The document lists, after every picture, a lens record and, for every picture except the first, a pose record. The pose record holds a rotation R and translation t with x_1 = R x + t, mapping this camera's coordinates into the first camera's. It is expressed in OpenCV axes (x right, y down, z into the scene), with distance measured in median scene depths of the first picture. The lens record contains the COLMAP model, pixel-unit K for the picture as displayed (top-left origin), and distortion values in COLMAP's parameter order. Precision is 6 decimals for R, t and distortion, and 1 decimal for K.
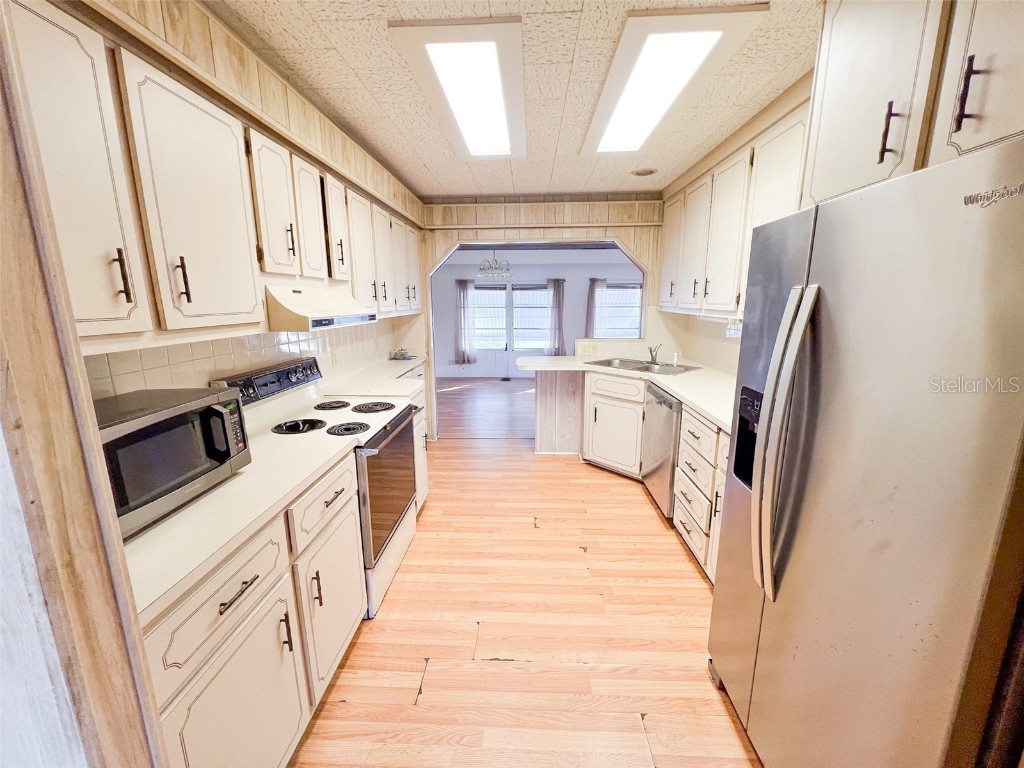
lens RADIAL K [[413.2, 0, 512.0], [0, 413.2, 384.0], [0, 0, 1]] dist [0.000404, 0.000013]
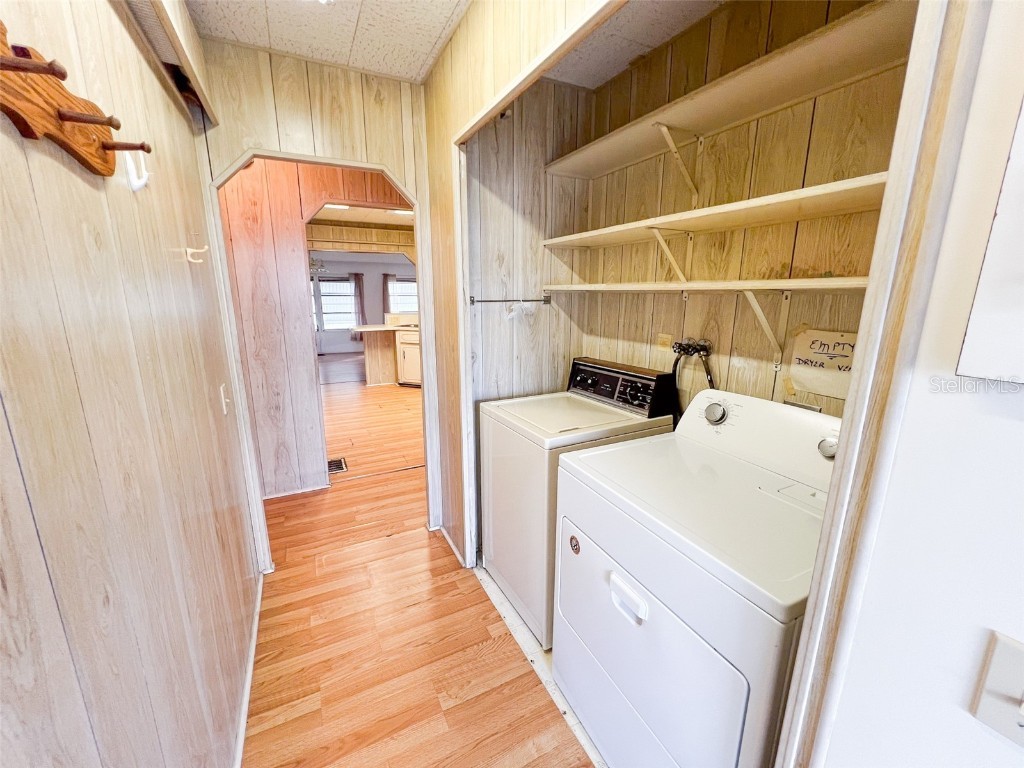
lens RADIAL K [[410.8, 0, 512.0], [0, 410.8, 384.0], [0, 0, 1]] dist [-0.000572, -0.000020]
pose [[0.872546, -0.098960, 0.478404, -0.114416], [0.090994, 0.995053, 0.039871, 0.080656], [-0.479983, 0.008742, 0.877234, -0.348336]]
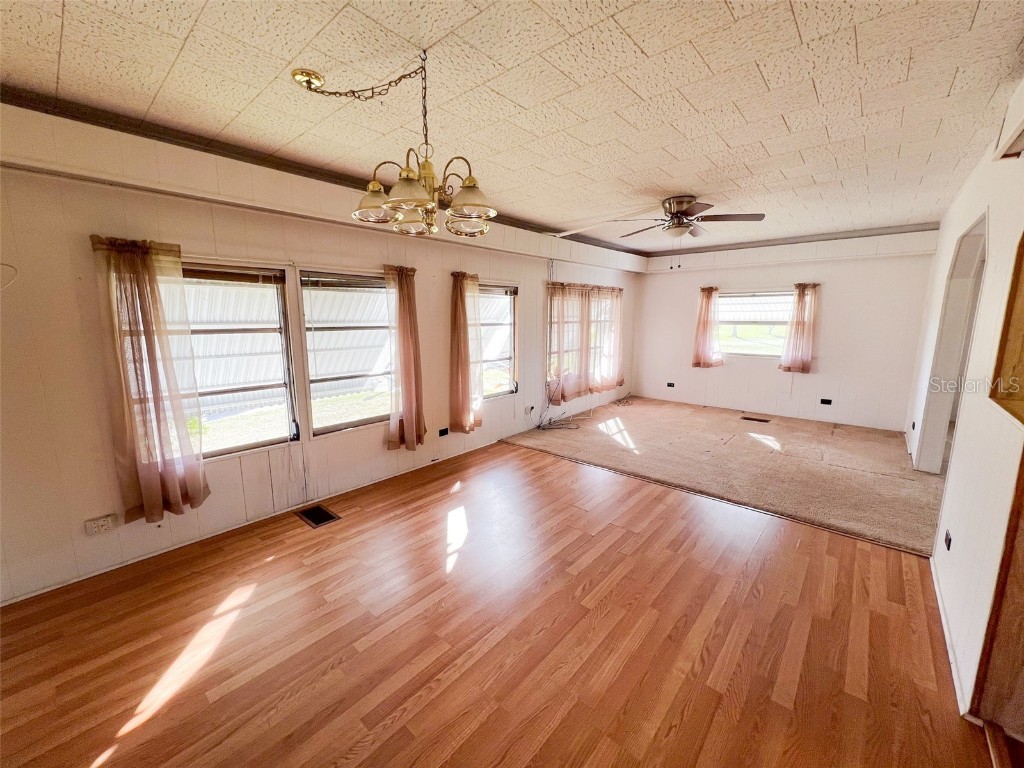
lens RADIAL K [[413.2, 0, 512.0], [0, 413.2, 384.0], [0, 0, 1]] dist [0.000404, 0.000013]
pose [[0.626142, -0.125674, 0.769515, -0.187153], [0.157189, 0.987007, 0.033292, -0.118030], [-0.763700, 0.100113, 0.637761, 0.612069]]
